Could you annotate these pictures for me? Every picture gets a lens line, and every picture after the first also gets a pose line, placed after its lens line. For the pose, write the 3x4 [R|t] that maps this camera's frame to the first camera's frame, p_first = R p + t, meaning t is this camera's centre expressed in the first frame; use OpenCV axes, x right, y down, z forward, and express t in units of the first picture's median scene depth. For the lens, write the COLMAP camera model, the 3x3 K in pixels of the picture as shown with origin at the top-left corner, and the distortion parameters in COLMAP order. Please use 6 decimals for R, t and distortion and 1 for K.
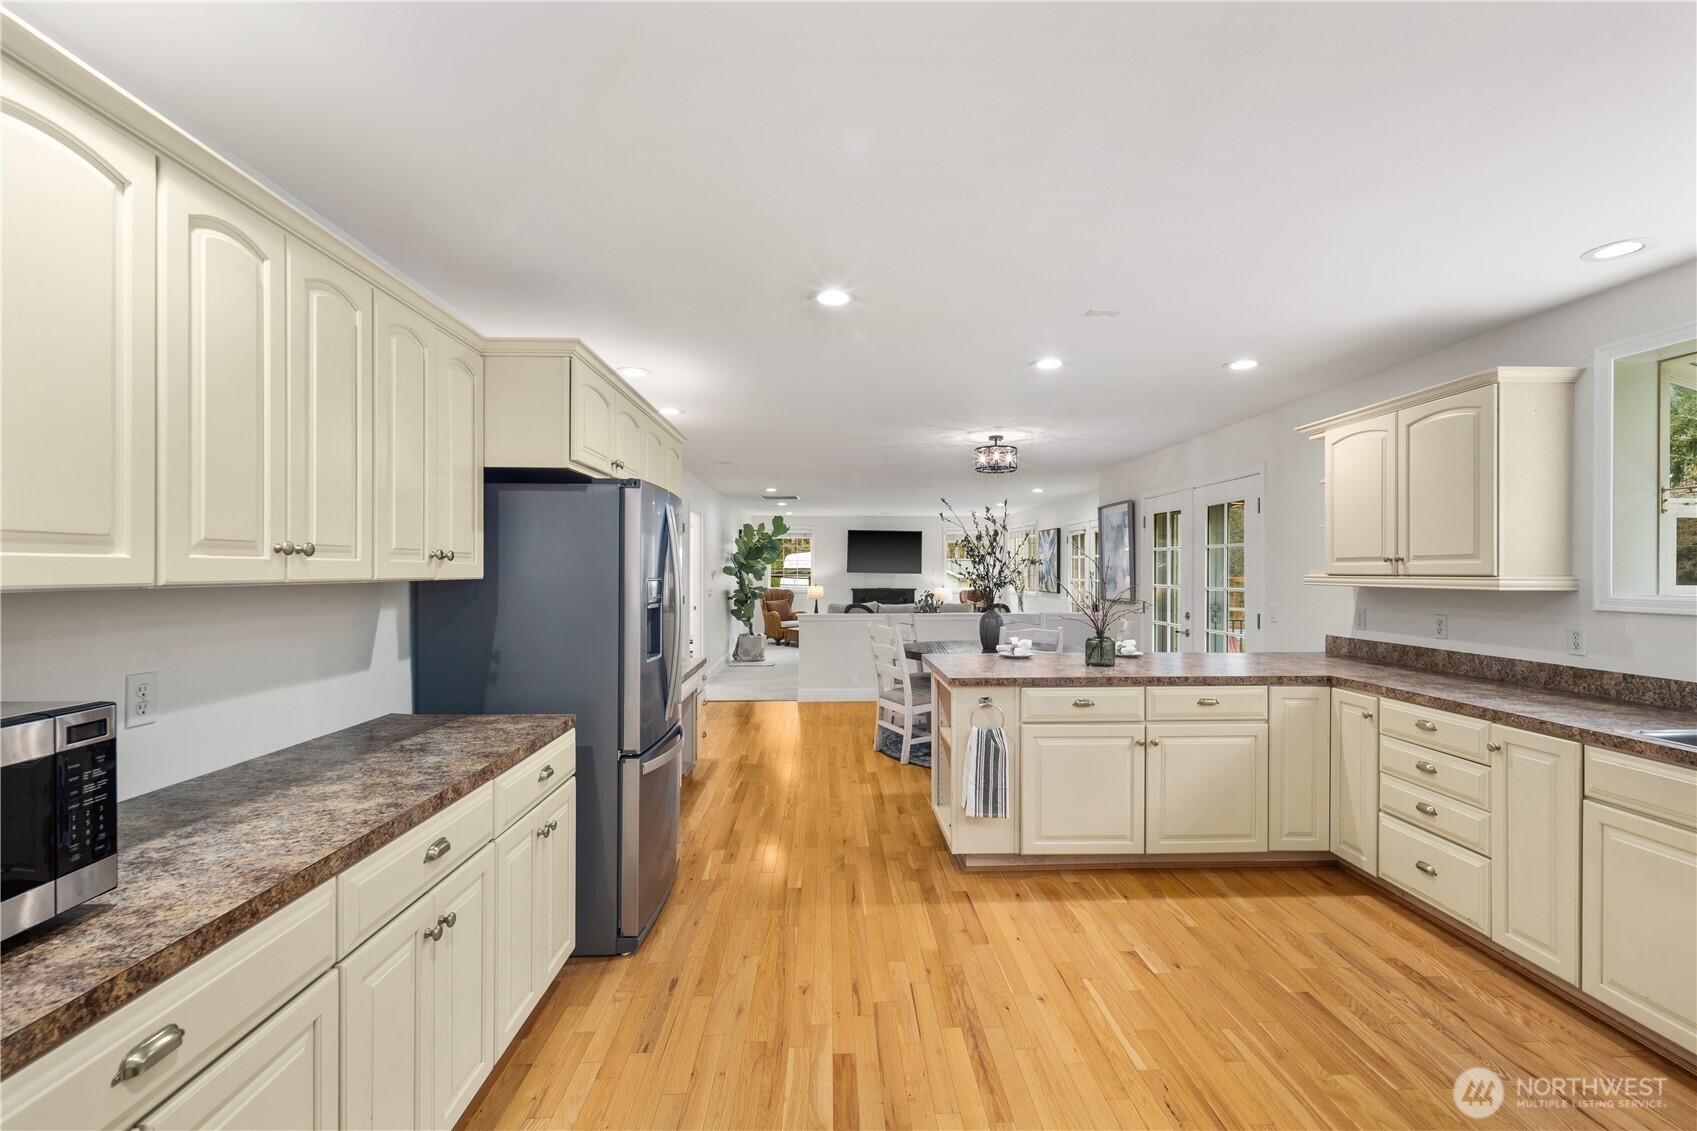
lens RADIAL K [[738.9, 0, 857.1], [0, 738.9, 561.6], [0, 0, 1]] dist [0.003350, 0.000099]
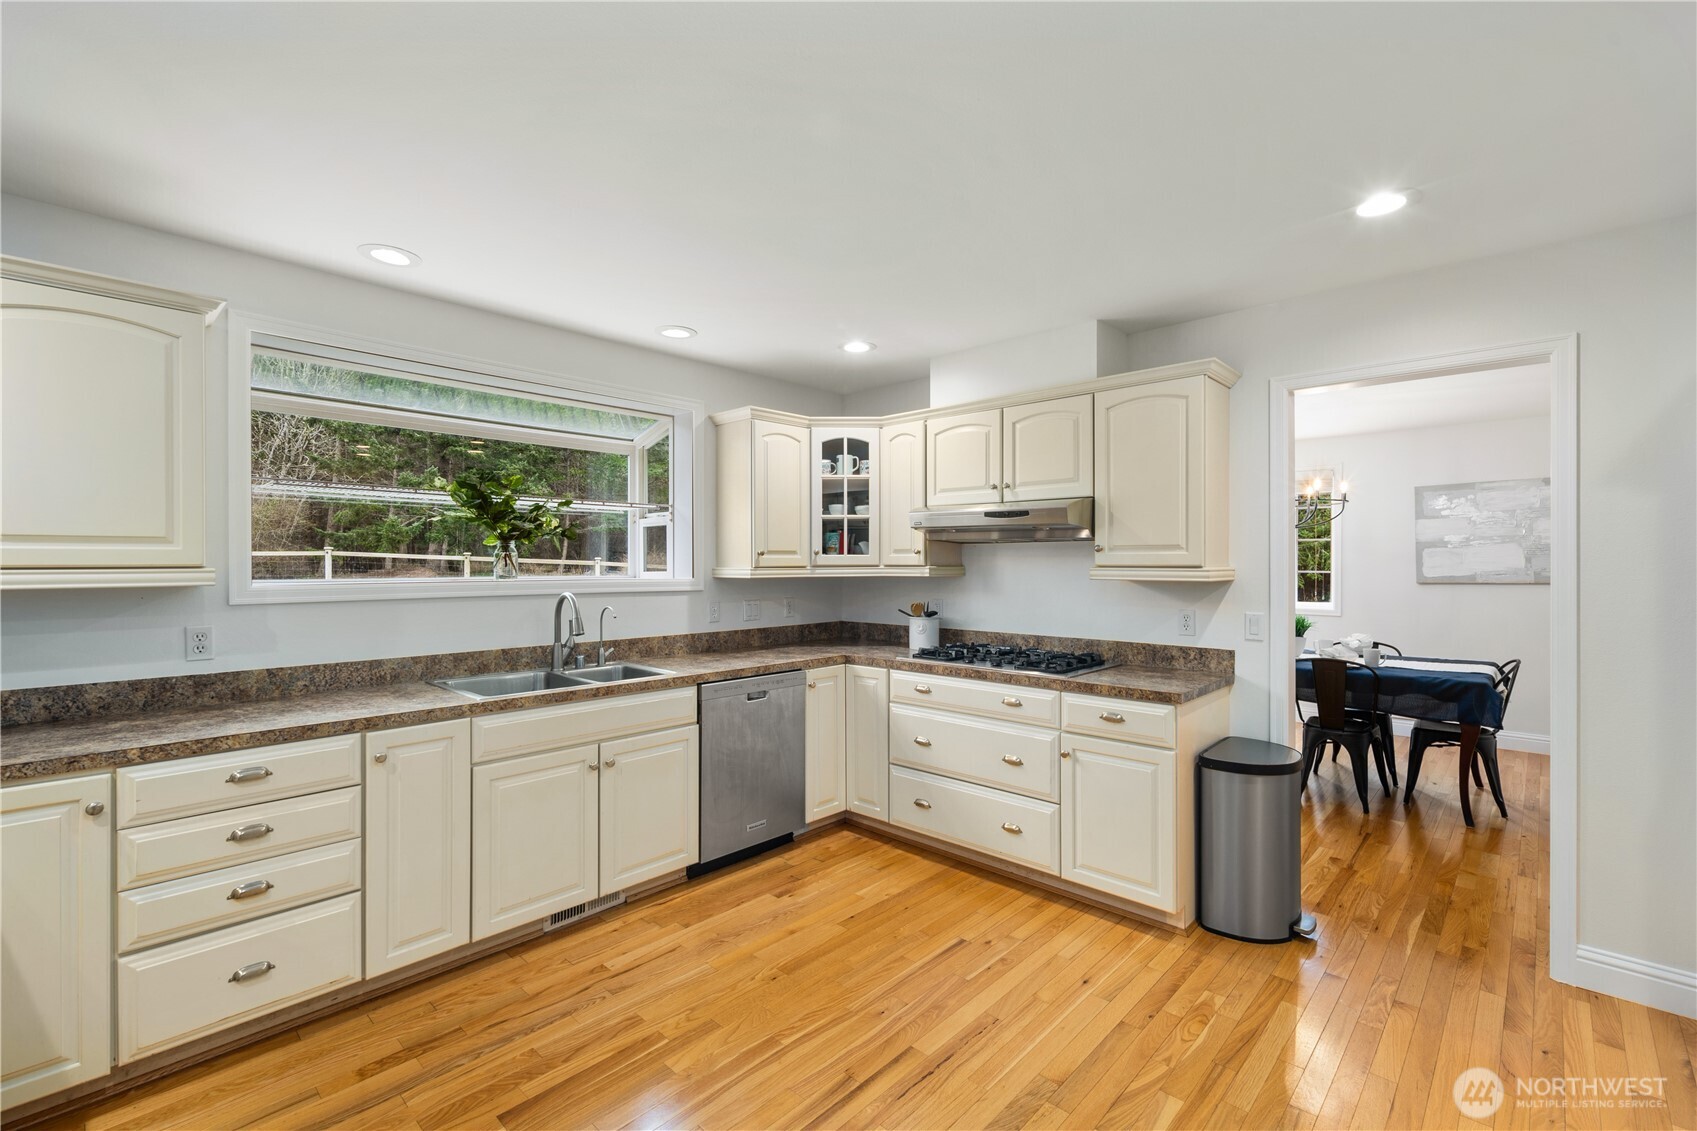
lens RADIAL K [[738.9, 0, 858.2], [0, 738.9, 565.2], [0, 0, 1]] dist [0.003350, 0.000099]
pose [[-0.700553, -0.003382, 0.713592, -0.137848], [-0.007030, 0.999973, -0.002163, 0.012536], [-0.713566, -0.006532, -0.700558, 0.928045]]
